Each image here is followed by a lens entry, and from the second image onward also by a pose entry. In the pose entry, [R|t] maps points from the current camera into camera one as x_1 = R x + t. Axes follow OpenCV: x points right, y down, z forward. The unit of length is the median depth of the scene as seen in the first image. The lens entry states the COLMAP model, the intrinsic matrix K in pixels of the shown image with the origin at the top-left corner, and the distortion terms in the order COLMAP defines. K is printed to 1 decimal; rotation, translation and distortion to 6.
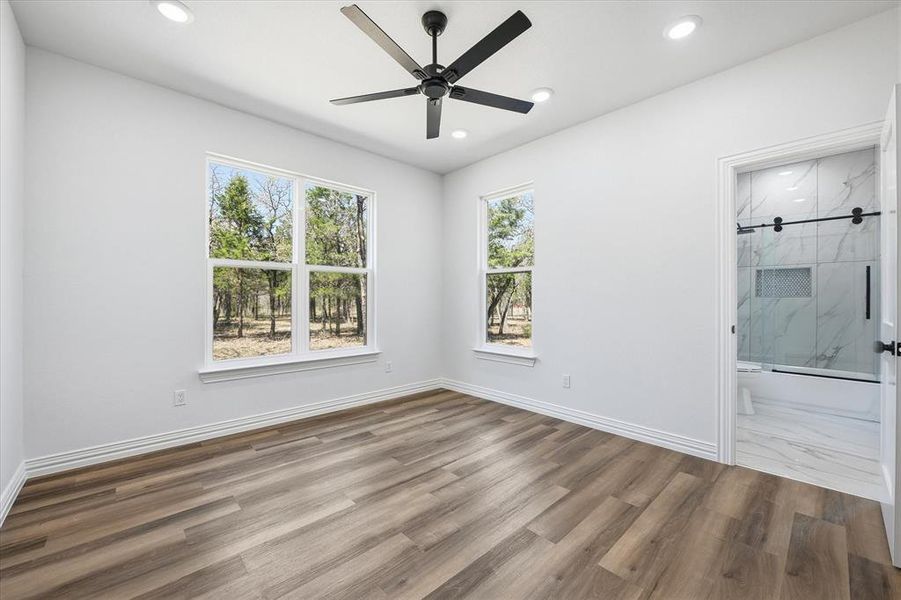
lens RADIAL K [[361.7, 0, 454.2], [0, 361.7, 298.6], [0, 0, 1]] dist [-0.009125, -0.000540]
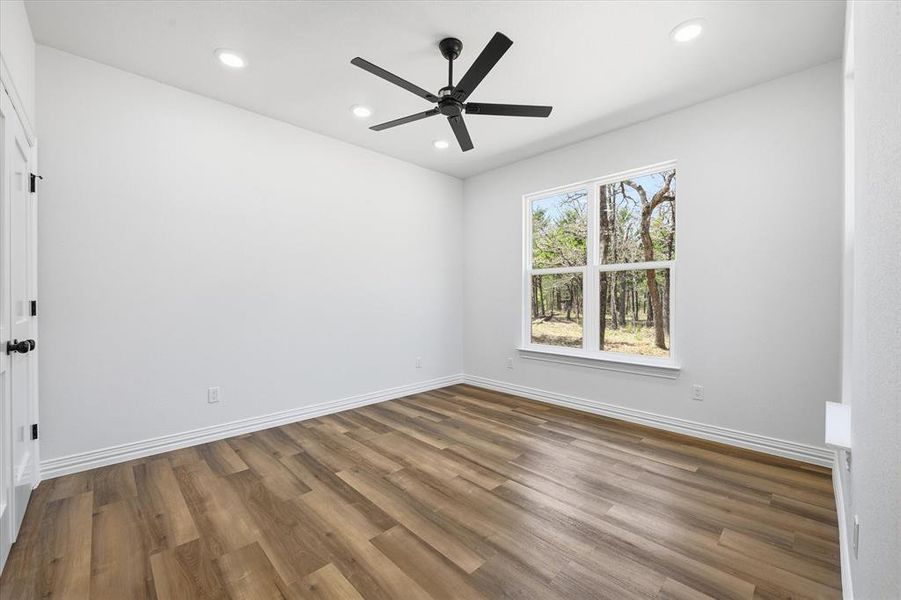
lens RADIAL K [[361.7, 0, 454.2], [0, 361.7, 298.6], [0, 0, 1]] dist [-0.009125, -0.000540]
pose [[0.015462, 0.000240, -0.999880, 1.050978], [0.000346, 1.000000, 0.000245, 0.000109], [0.999880, -0.000349, 0.015462, 0.989982]]
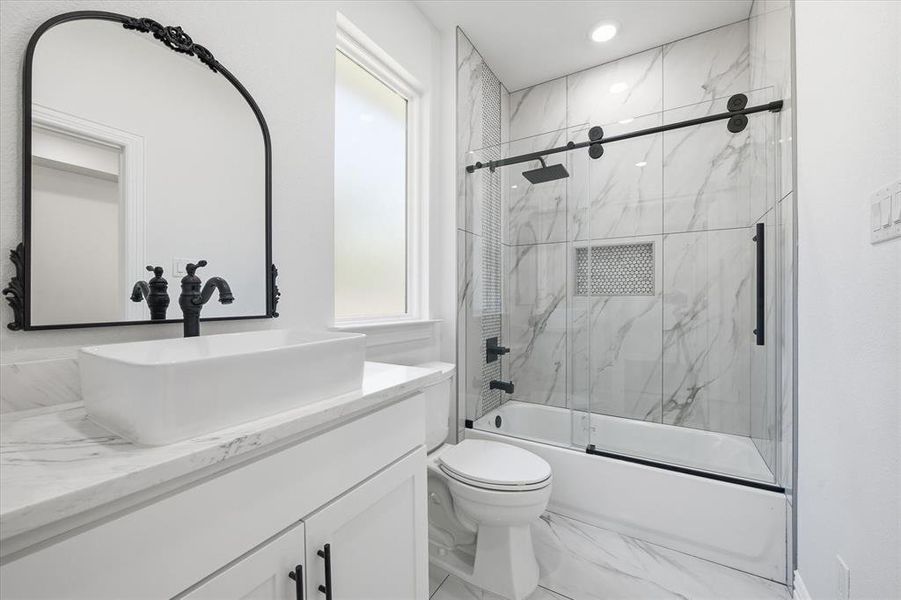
lens RADIAL K [[358.2, 0, 457.4], [0, 358.2, 299.8], [0, 0, 1]] dist [-0.011159, -0.000175]
pose [[0.962053, -0.006664, 0.272782, 0.288410], [0.006055, 0.999977, 0.003074, -0.000735], [-0.272796, -0.001306, 0.962071, 0.288158]]
